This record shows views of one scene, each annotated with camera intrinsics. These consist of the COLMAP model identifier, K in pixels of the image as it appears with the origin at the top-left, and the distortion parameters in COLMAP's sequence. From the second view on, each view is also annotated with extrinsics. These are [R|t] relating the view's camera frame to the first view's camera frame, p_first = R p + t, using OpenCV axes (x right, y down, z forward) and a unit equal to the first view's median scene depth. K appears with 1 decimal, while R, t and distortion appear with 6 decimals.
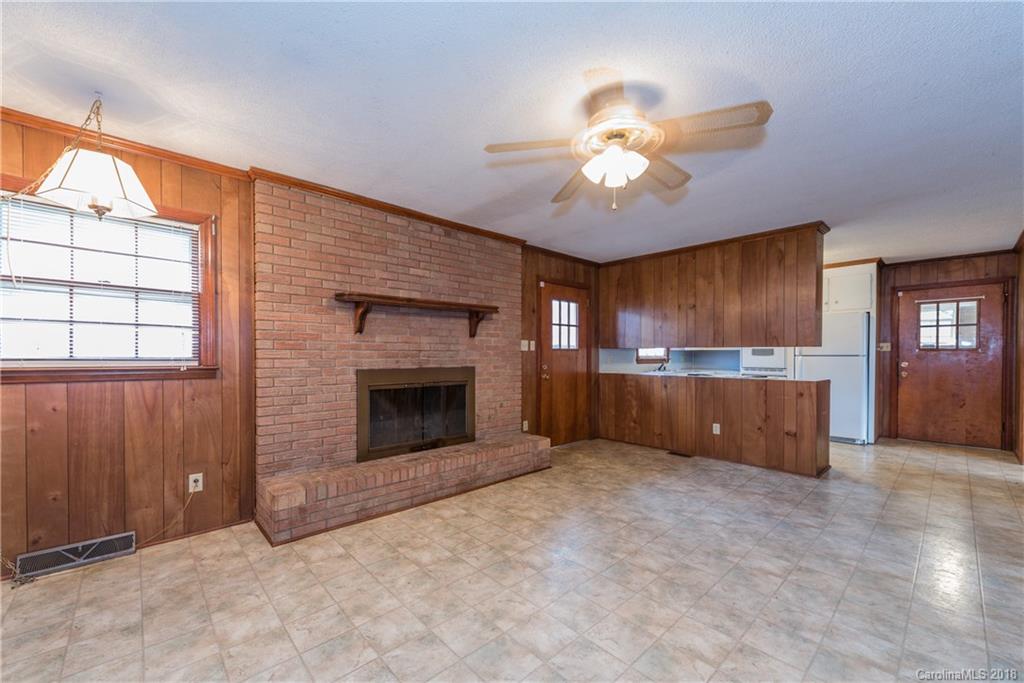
lens RADIAL K [[402.2, 0, 502.0], [0, 402.2, 354.6], [0, 0, 1]] dist [-0.001592, -0.000199]
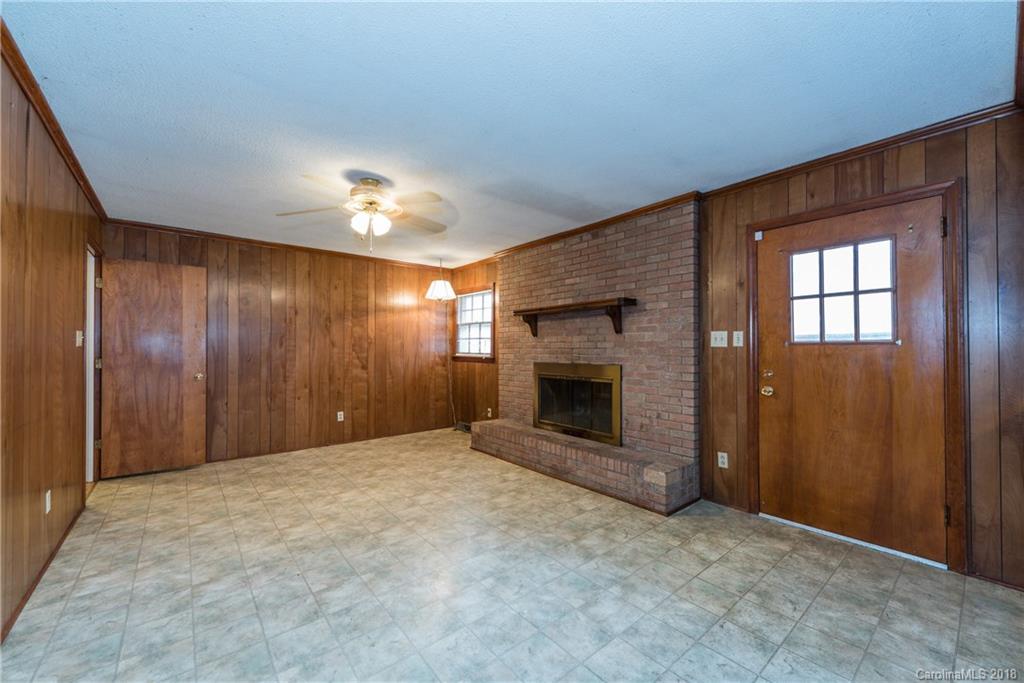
lens RADIAL K [[400.5, 0, 512.0], [0, 400.5, 341.5], [0, 0, 1]] dist [0.026718, -0.000065]
pose [[-0.040106, -0.024703, -0.998890, 0.868078], [-0.005118, 0.999686, -0.024517, -0.000323], [0.999182, 0.004129, -0.040220, 0.794258]]
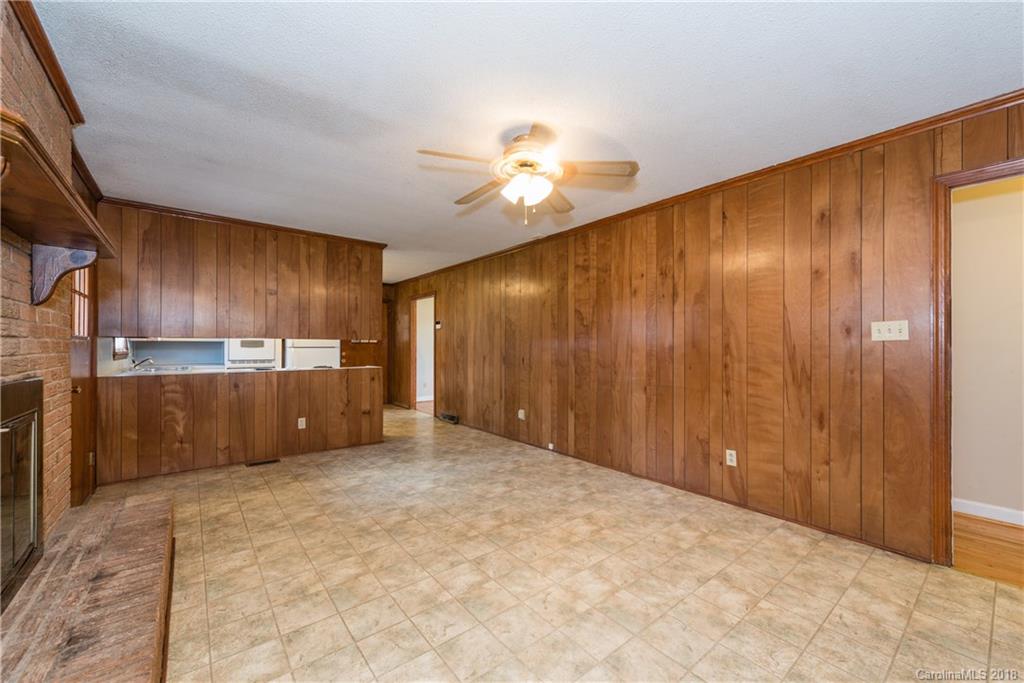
lens RADIAL K [[400.5, 0, 512.6], [0, 400.5, 345.2], [0, 0, 1]] dist [0.000742, -0.000097]
pose [[0.054893, 0.001346, 0.998491, -0.453145], [0.003511, 0.999993, -0.001541, 0.000728], [-0.998486, 0.003590, 0.054888, 0.494733]]
